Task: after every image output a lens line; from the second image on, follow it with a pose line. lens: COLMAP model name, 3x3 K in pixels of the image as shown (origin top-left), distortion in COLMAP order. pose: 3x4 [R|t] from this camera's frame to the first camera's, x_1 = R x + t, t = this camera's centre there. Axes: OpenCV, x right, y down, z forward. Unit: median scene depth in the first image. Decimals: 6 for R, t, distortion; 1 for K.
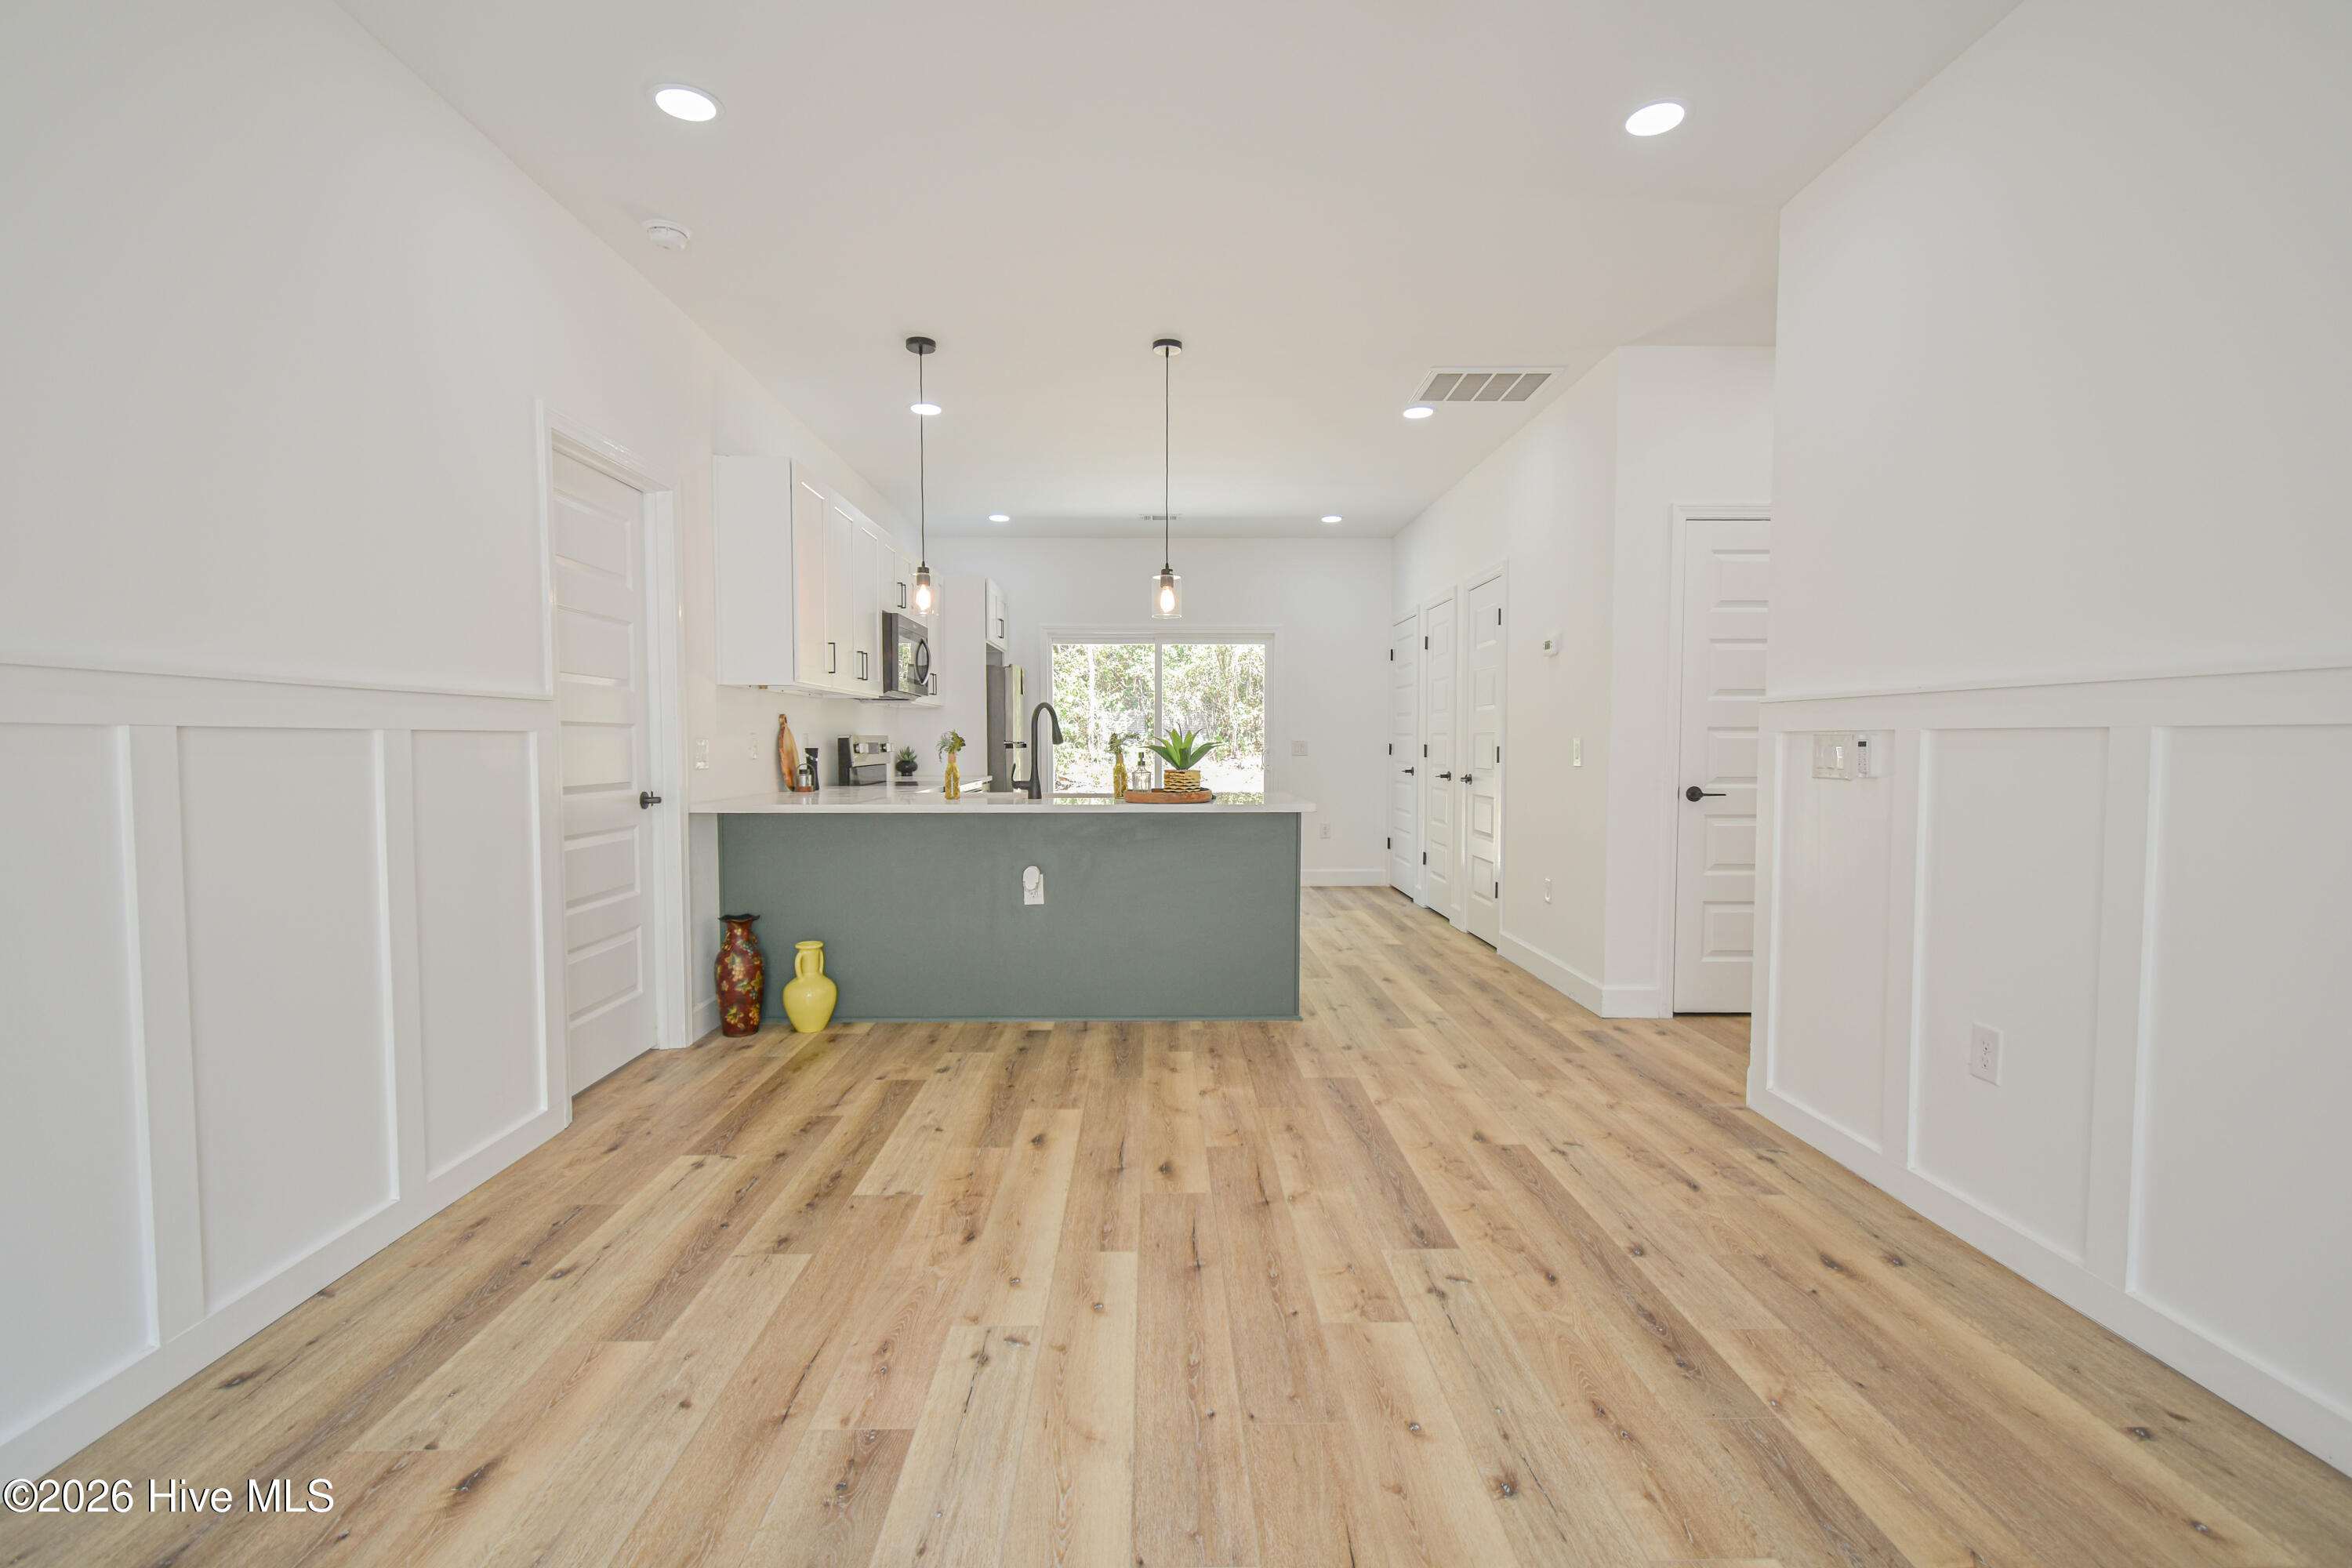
lens RADIAL K [[1028.8, 0, 1172.8], [0, 1028.8, 794.4], [0, 0, 1]] dist [0.012820, -0.005854]
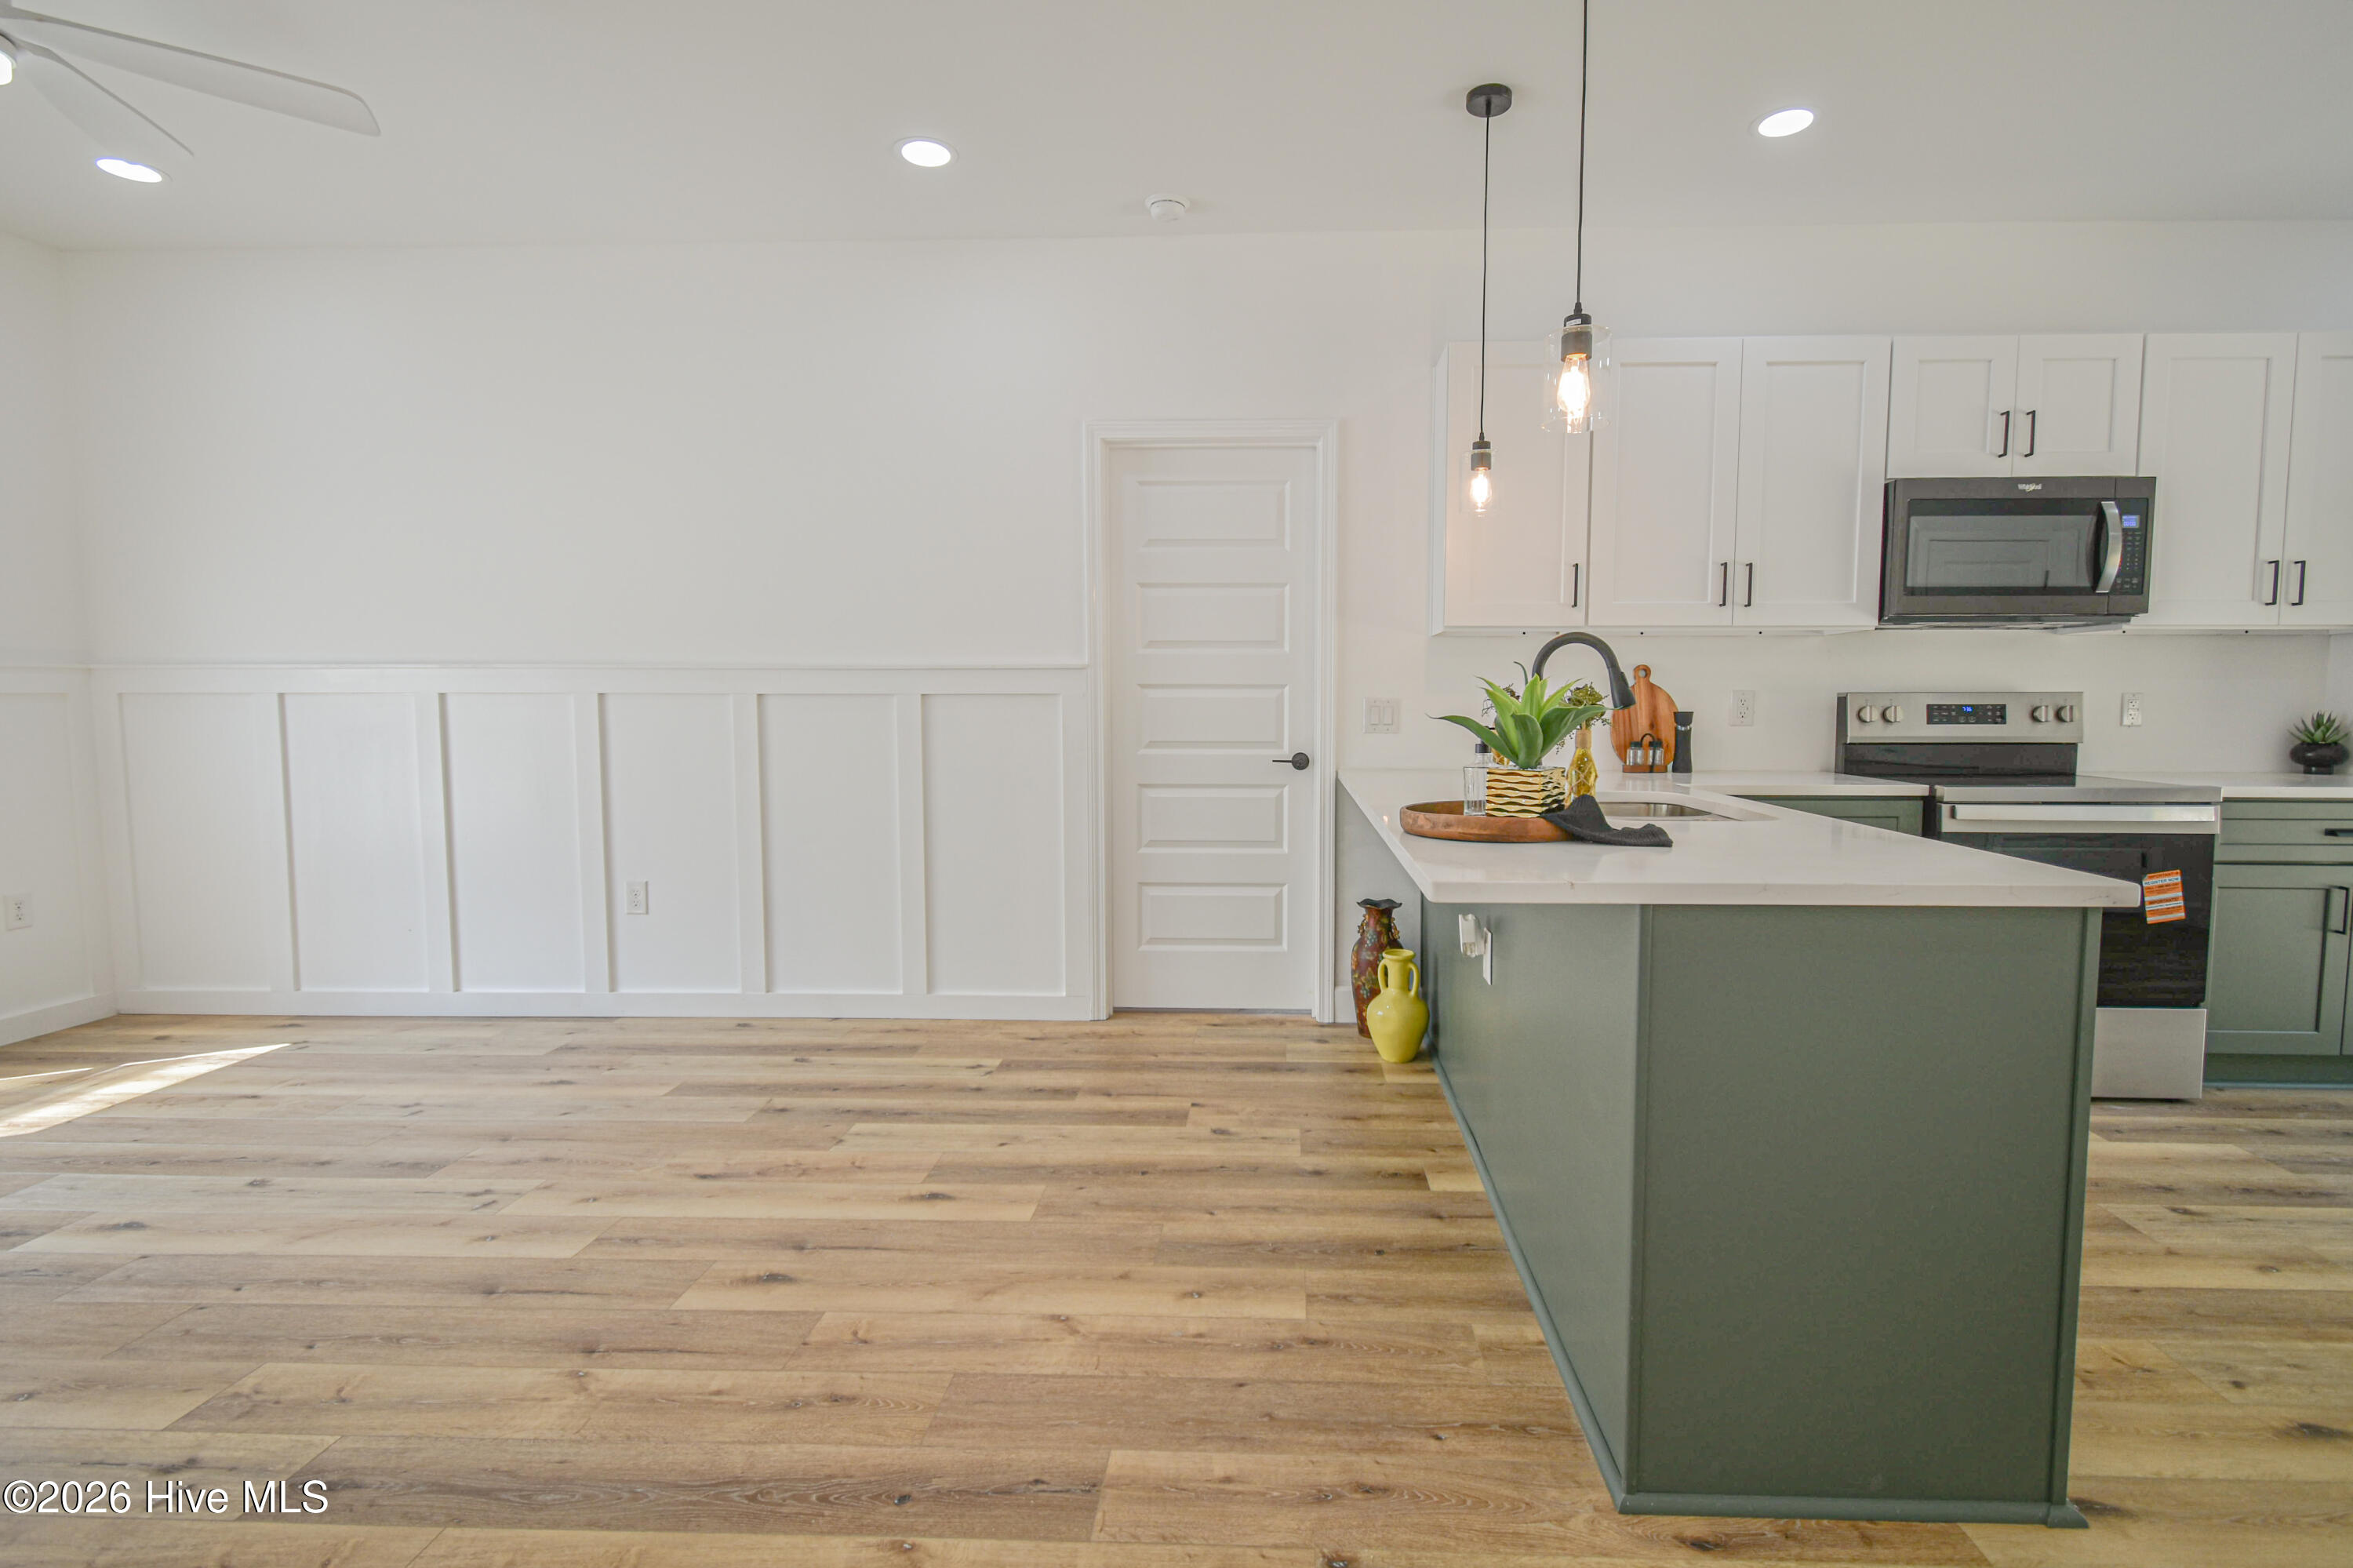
lens RADIAL K [[1092.1, 0, 1253.1], [0, 1092.1, 779.9], [0, 0, 1]] dist [0.002147, -0.000709]
pose [[-0.038960, 0.070954, -0.996718, 0.597947], [-0.053496, 0.995897, 0.072986, -0.055764], [0.997808, 0.056164, -0.035005, 1.098124]]
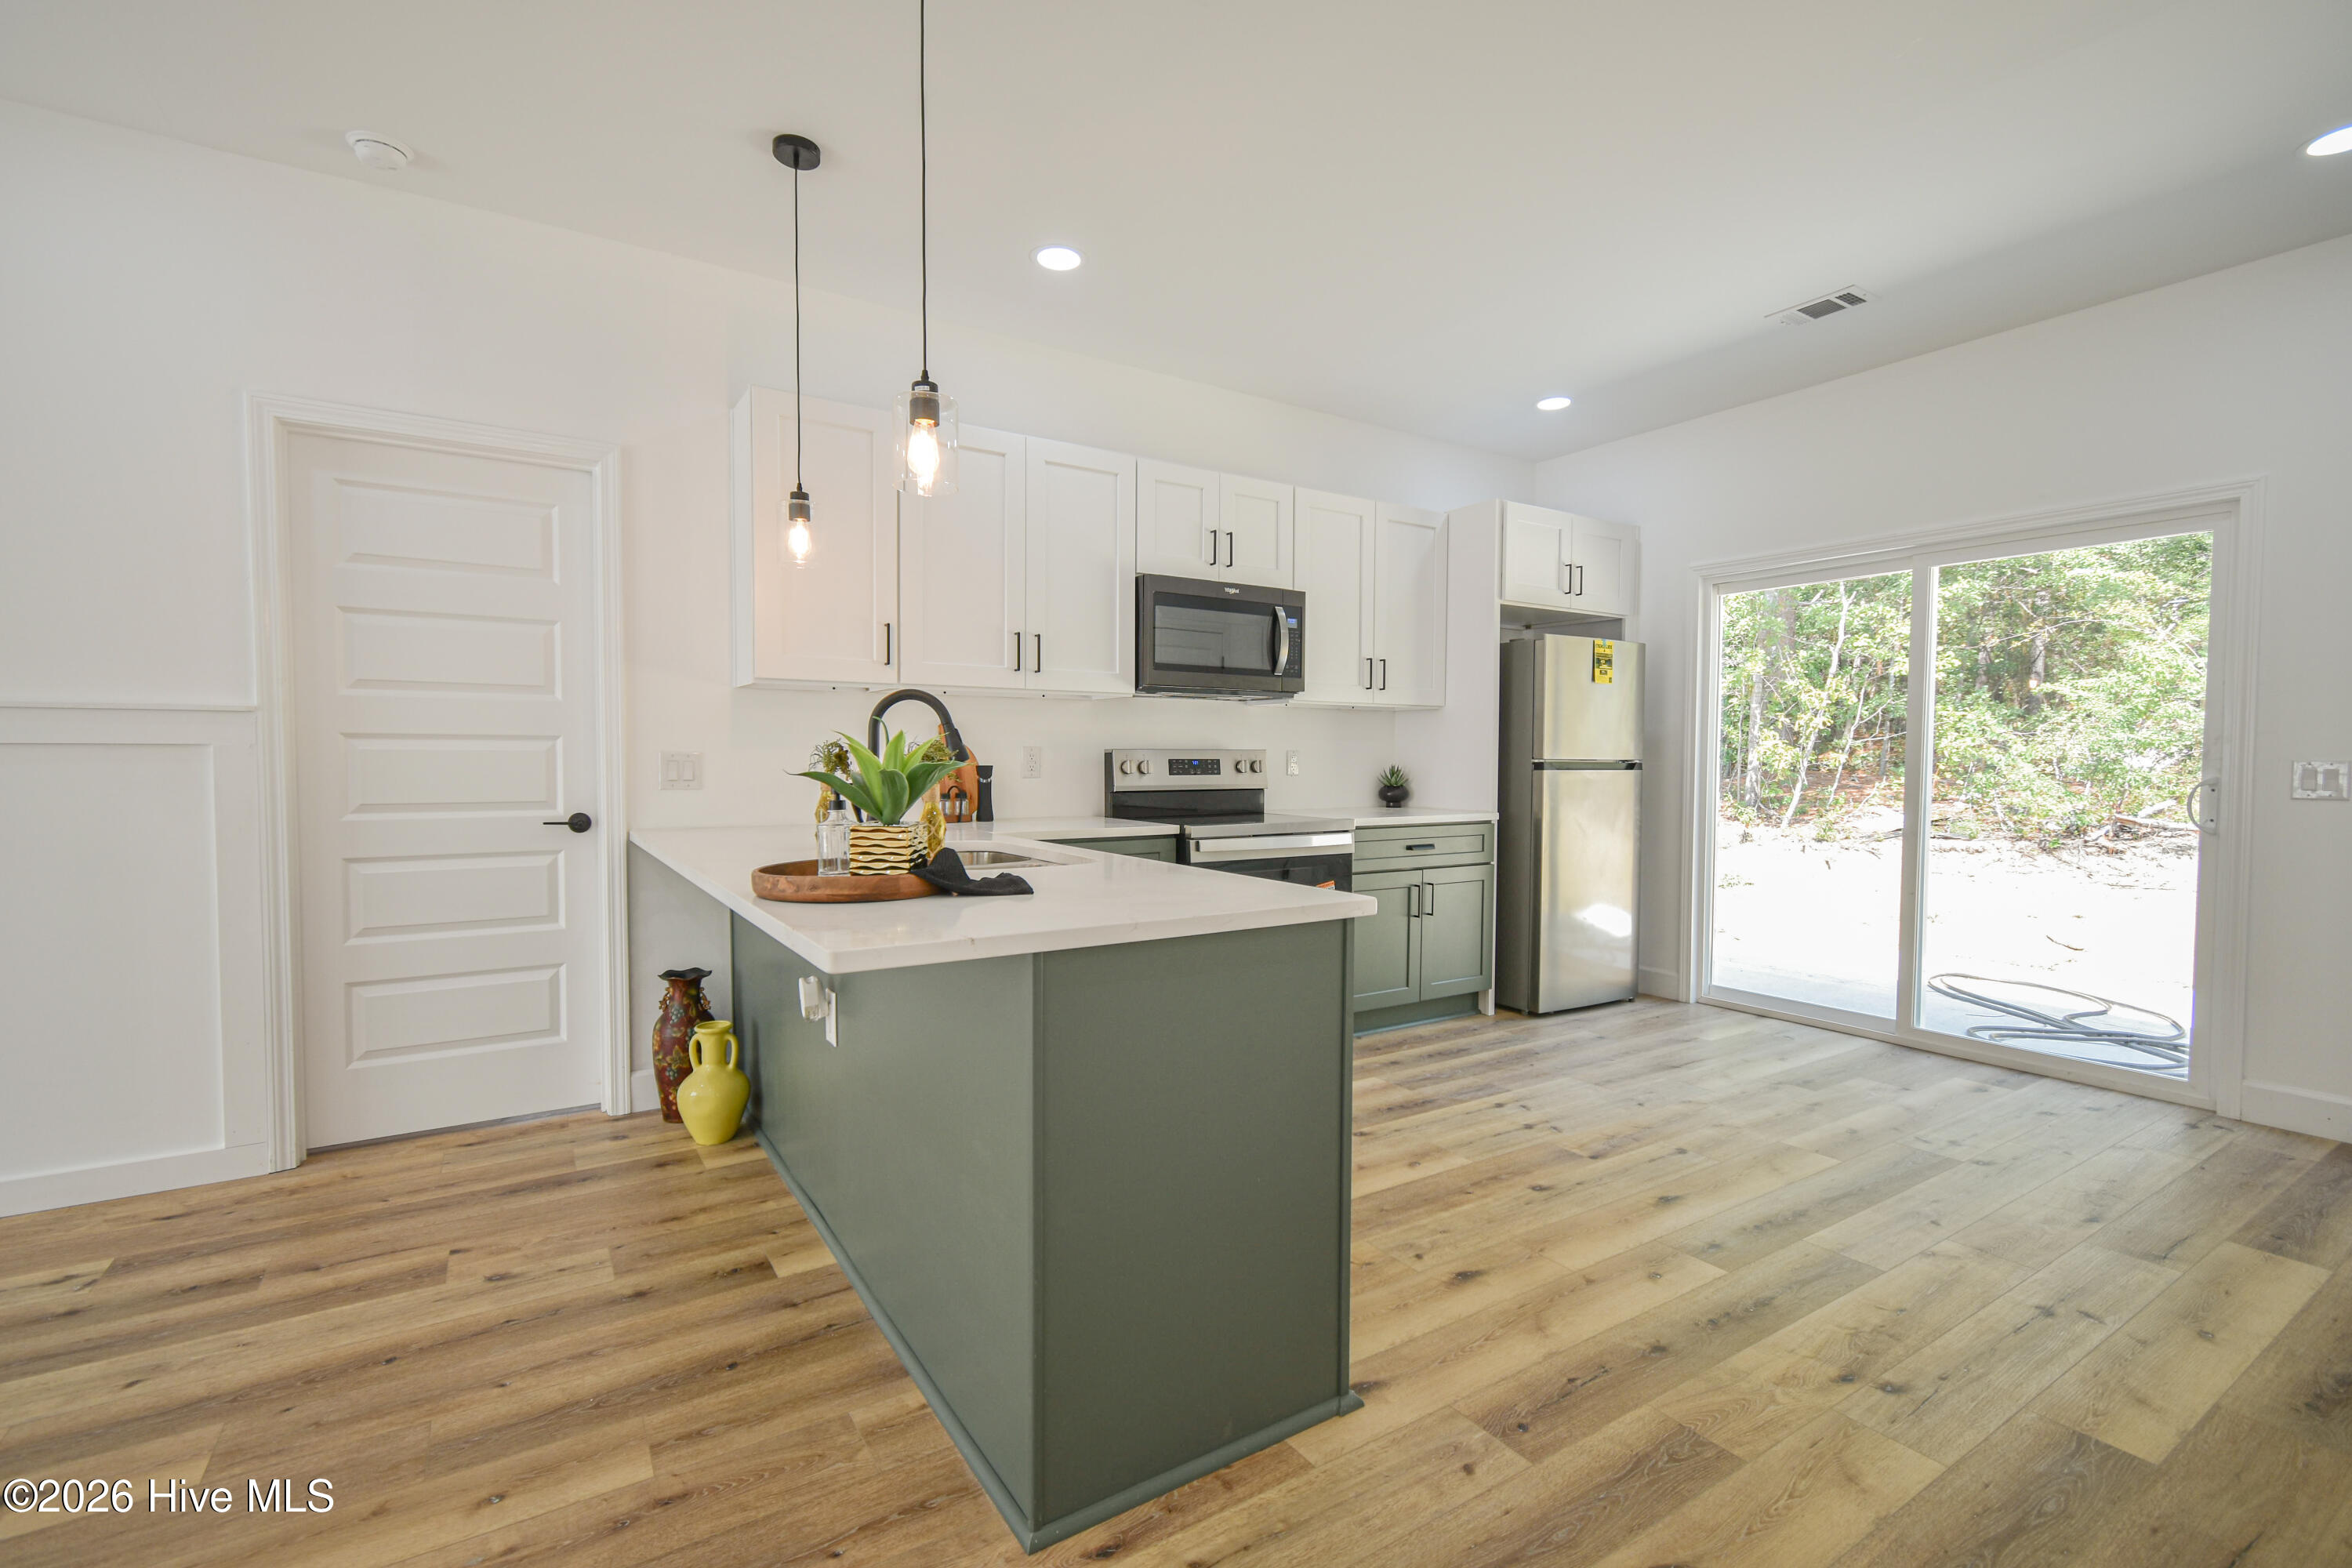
lens RADIAL K [[1028.8, 0, 1172.8], [0, 1028.8, 794.4], [0, 0, 1]] dist [0.012820, -0.005854]
pose [[0.533797, 0.032203, -0.844999, 0.550977], [-0.047384, 0.998844, 0.008133, -0.054339], [0.844284, 0.035698, 0.534706, 1.057003]]
